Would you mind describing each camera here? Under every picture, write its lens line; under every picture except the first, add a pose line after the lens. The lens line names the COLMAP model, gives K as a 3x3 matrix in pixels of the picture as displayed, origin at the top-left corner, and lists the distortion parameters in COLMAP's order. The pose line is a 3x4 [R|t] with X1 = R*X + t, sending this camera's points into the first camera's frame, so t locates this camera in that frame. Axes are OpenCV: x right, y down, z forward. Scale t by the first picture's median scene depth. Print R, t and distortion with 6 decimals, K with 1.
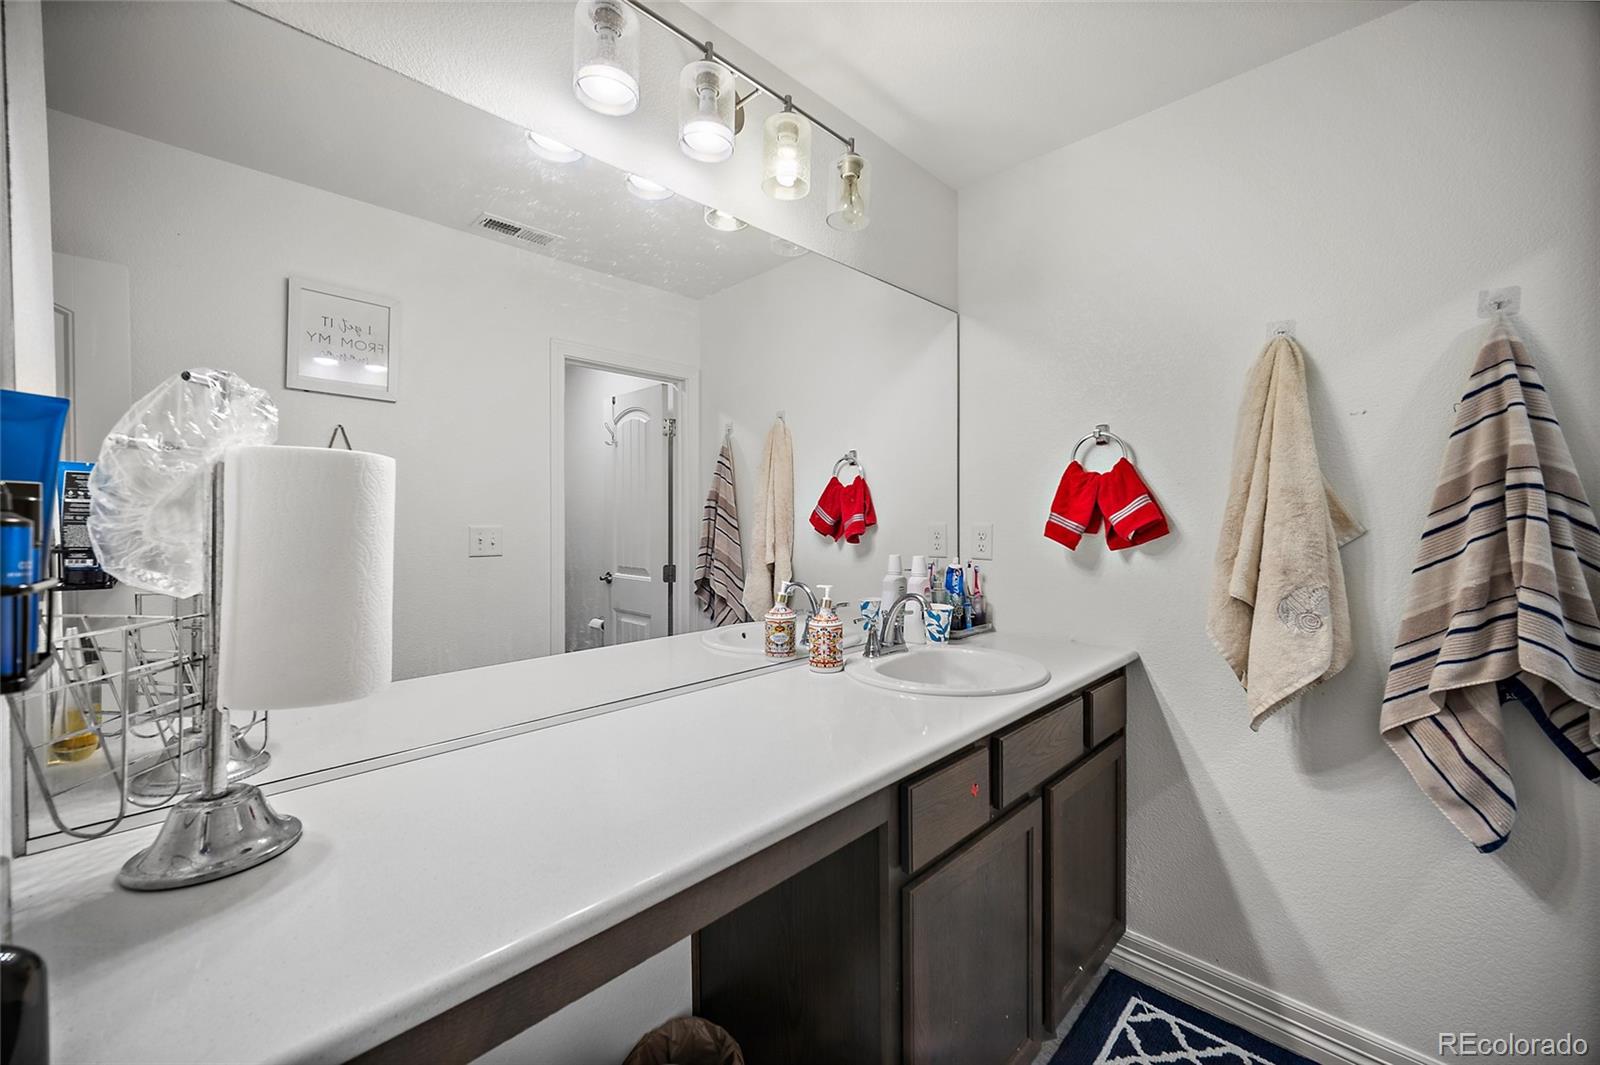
lens RADIAL K [[627.4, 0, 807.3], [0, 627.4, 529.9], [0, 0, 1]] dist [-0.000891, 0.000006]
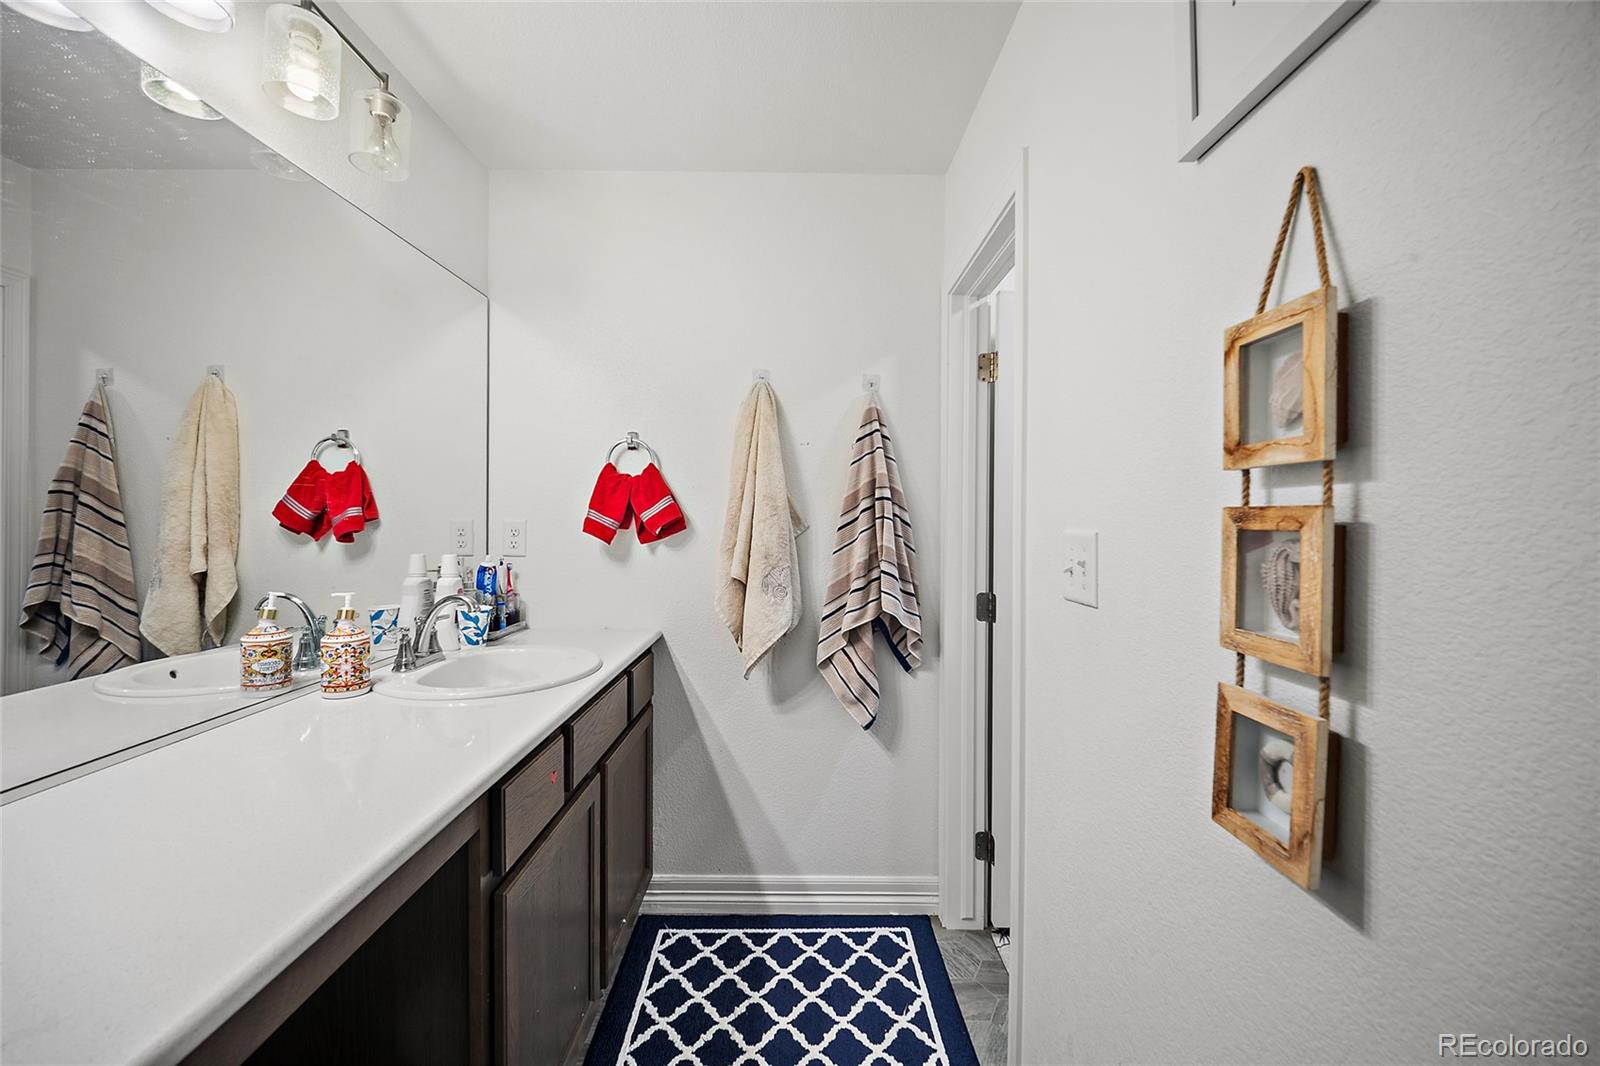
lens RADIAL K [[646.1, 0, 800.1], [0, 646.1, 524.0], [0, 0, 1]] dist [0.000454, -0.000066]
pose [[0.711275, 0.000758, 0.702914, -0.142286], [0.001697, 0.999995, -0.002795, 0.000521], [-0.702912, 0.003181, 0.711270, -0.033373]]
